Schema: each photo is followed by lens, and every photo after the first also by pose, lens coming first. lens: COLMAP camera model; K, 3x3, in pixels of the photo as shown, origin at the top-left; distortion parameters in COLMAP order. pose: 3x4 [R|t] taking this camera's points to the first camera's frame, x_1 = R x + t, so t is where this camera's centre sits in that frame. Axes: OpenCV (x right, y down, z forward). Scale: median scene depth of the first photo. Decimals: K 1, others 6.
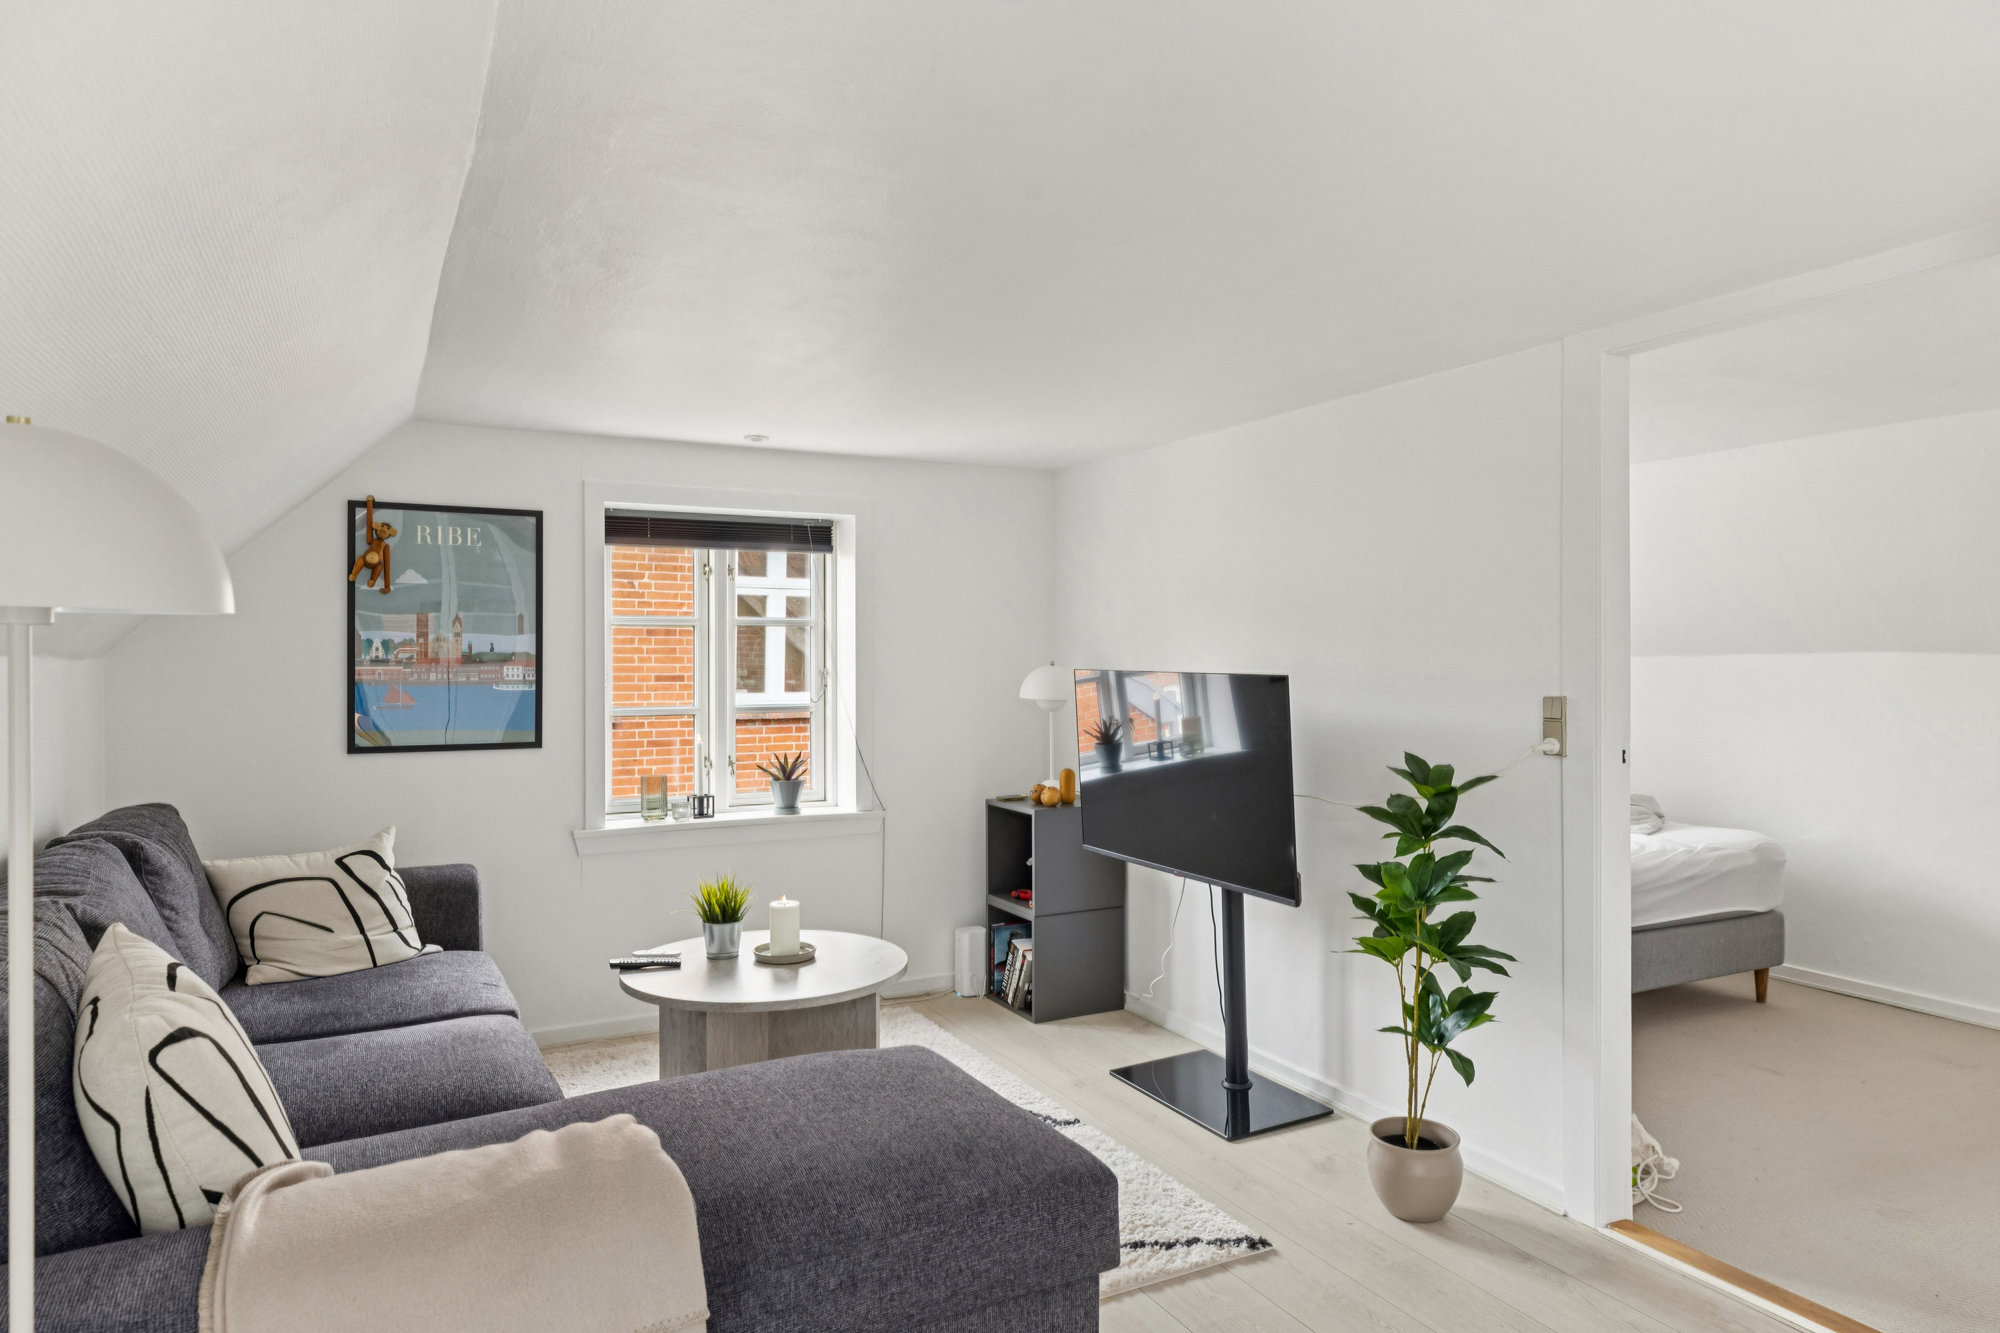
lens RADIAL K [[1238.8, 0, 993.7], [0, 1238.8, 669.4], [0, 0, 1]] dist [0.007584, 0.002979]
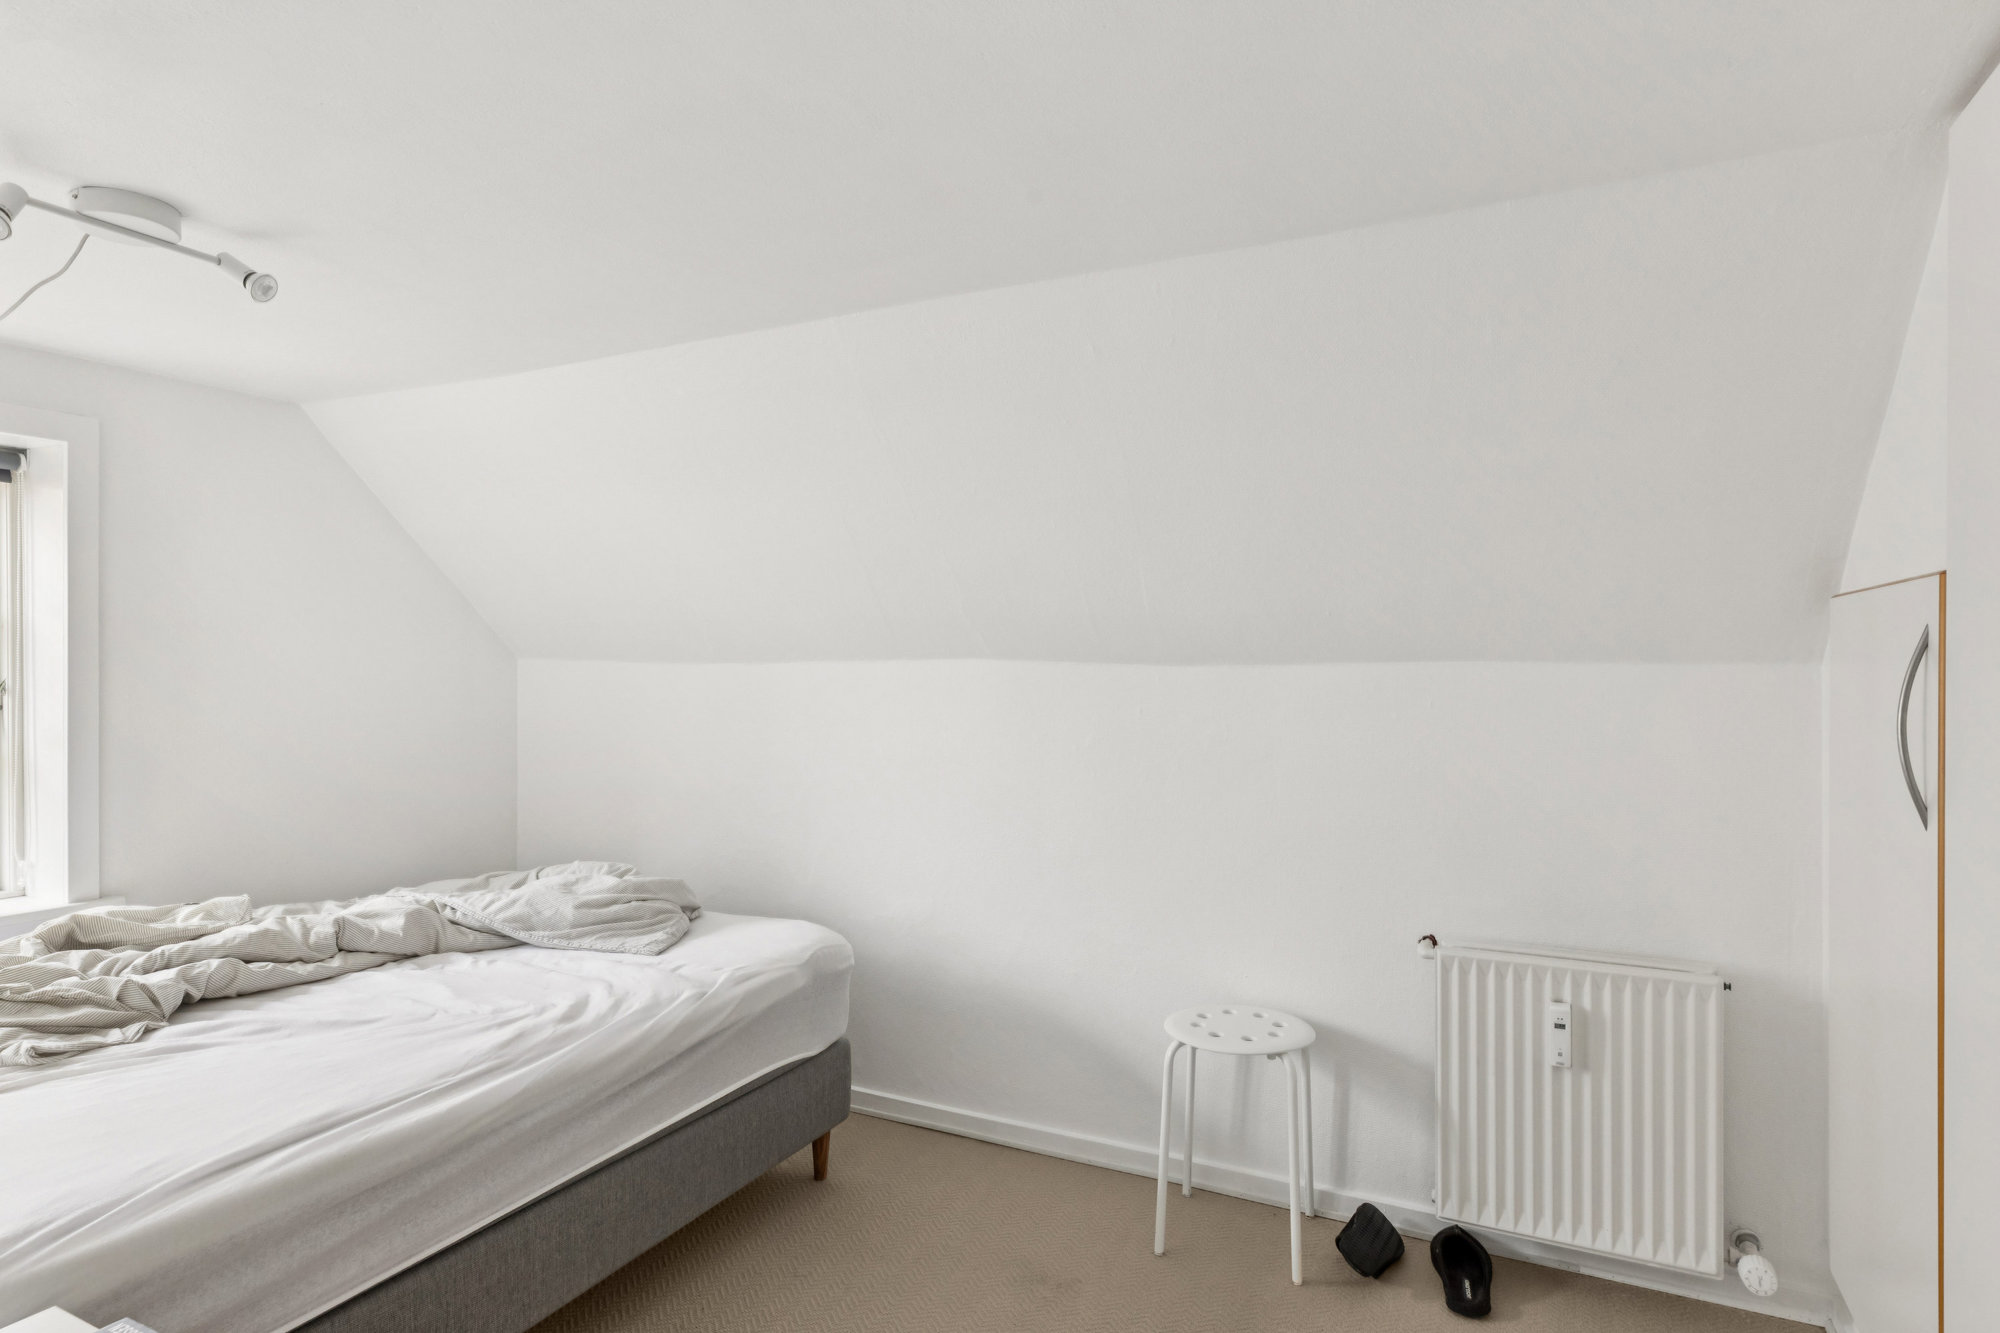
lens RADIAL K [[1121.2, 0, 999.0], [0, 1121.2, 665.4], [0, 0, 1]] dist [-0.000040, -0.000002]
pose [[0.803819, 0.001684, 0.594871, 0.338236], [0.000678, 0.999993, -0.003746, -0.007715], [-0.594873, 0.003414, 0.803812, 0.461161]]
